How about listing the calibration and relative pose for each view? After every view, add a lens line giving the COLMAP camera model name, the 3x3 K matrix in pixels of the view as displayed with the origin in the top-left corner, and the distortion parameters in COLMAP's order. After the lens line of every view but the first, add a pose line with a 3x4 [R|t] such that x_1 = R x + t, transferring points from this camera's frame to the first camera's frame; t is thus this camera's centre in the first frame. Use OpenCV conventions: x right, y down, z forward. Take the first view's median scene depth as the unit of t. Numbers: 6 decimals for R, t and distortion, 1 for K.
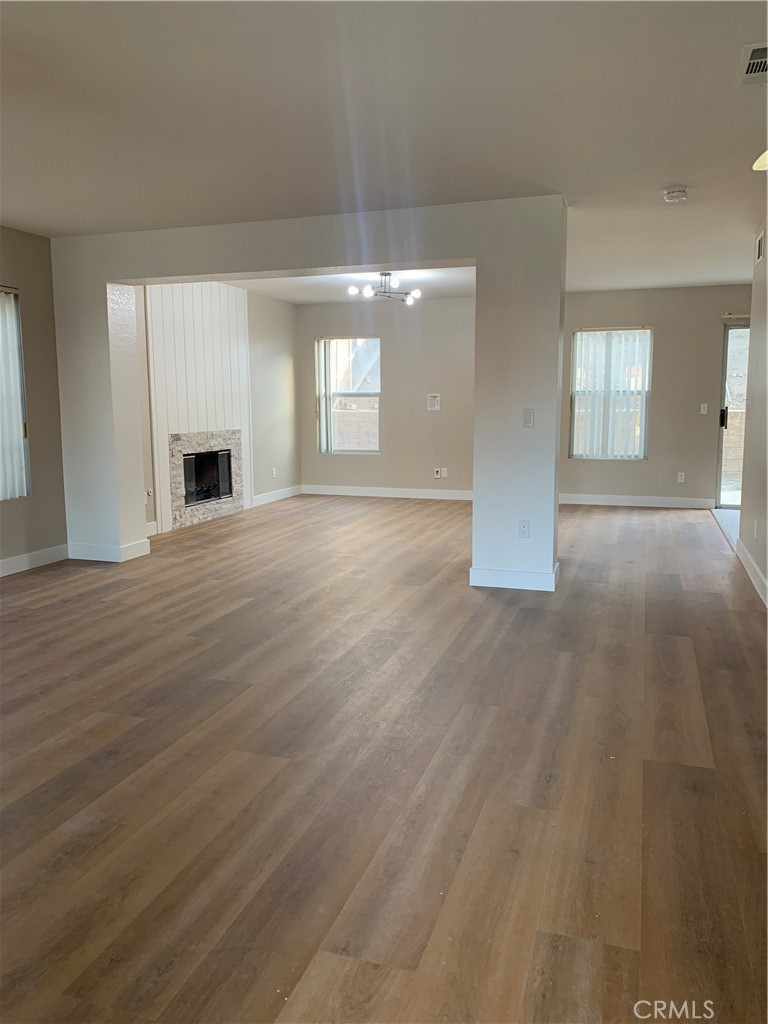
lens RADIAL K [[773.5, 0, 384.3], [0, 773.5, 510.8], [0, 0, 1]] dist [-0.028440, -0.000004]
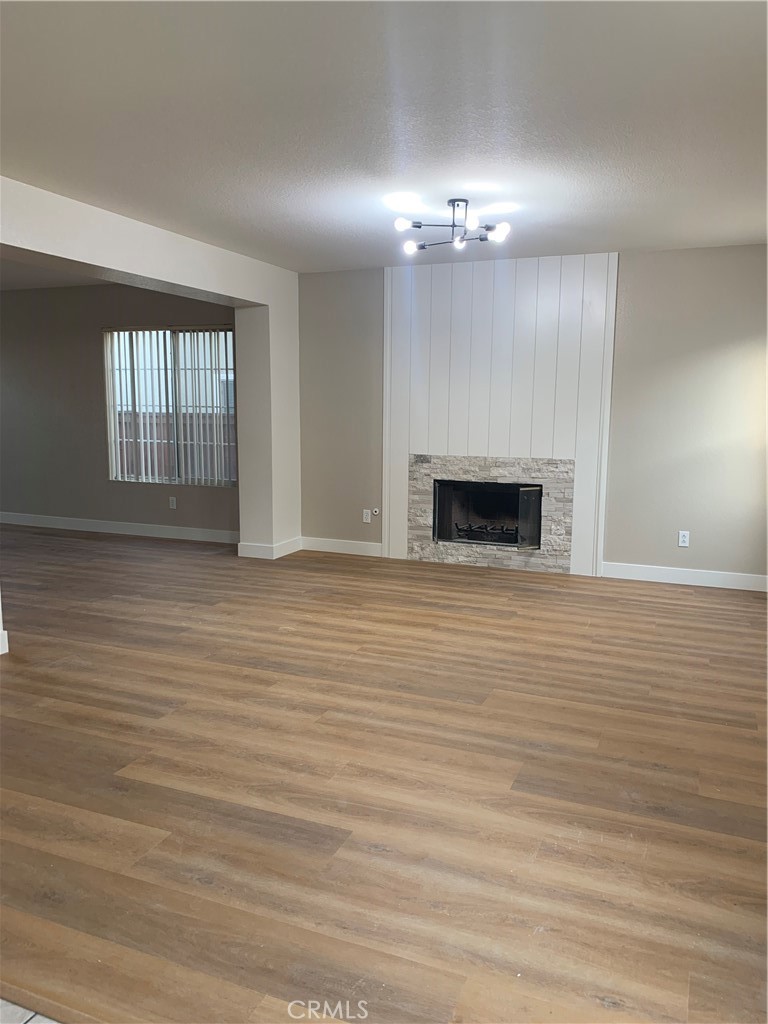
lens RADIAL K [[773.5, 0, 382.1], [0, 773.5, 512.7], [0, 0, 1]] dist [-0.028440, -0.000004]
pose [[-0.093035, 0.157858, -0.983069, 0.577350], [-0.137333, 0.975880, 0.169700, -0.169130], [0.986146, 0.150796, -0.069112, 0.974970]]
